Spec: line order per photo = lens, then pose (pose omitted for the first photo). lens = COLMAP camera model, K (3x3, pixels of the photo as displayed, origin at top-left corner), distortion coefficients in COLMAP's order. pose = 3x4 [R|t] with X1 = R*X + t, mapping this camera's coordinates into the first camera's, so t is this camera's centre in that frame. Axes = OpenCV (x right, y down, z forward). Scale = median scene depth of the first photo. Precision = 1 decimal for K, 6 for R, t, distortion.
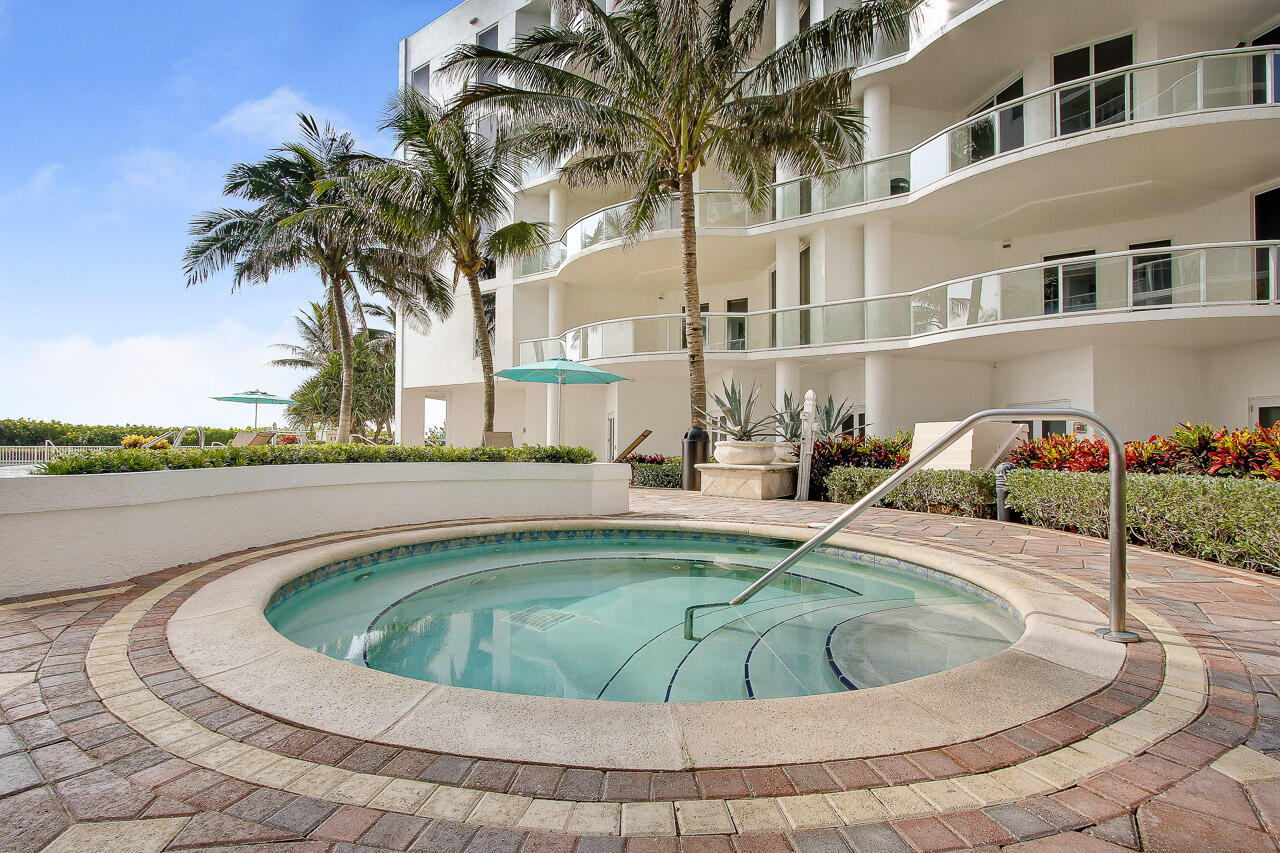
lens RADIAL K [[596.2, 0, 640.0], [0, 596.2, 426.5], [0, 0, 1]] dist [-0.001958, -0.000075]
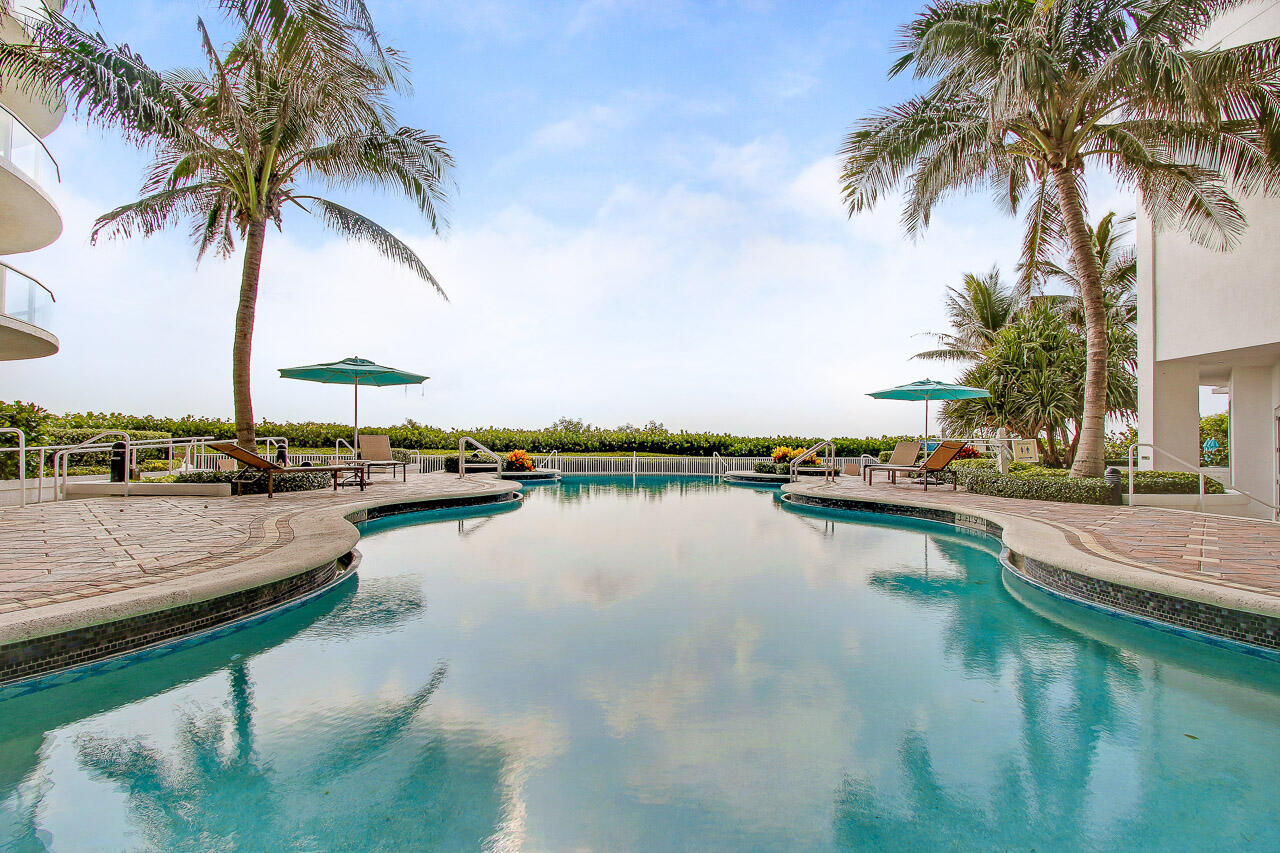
lens RADIAL K [[593.2, 0, 640.0], [0, 593.2, 426.5], [0, 0, 1]] dist [-0.000758, -0.000088]
pose [[0.593308, -0.029867, -0.804421, -0.254894], [0.013322, 0.999539, -0.027286, 0.006775], [0.804865, 0.005472, 0.593433, 0.287156]]
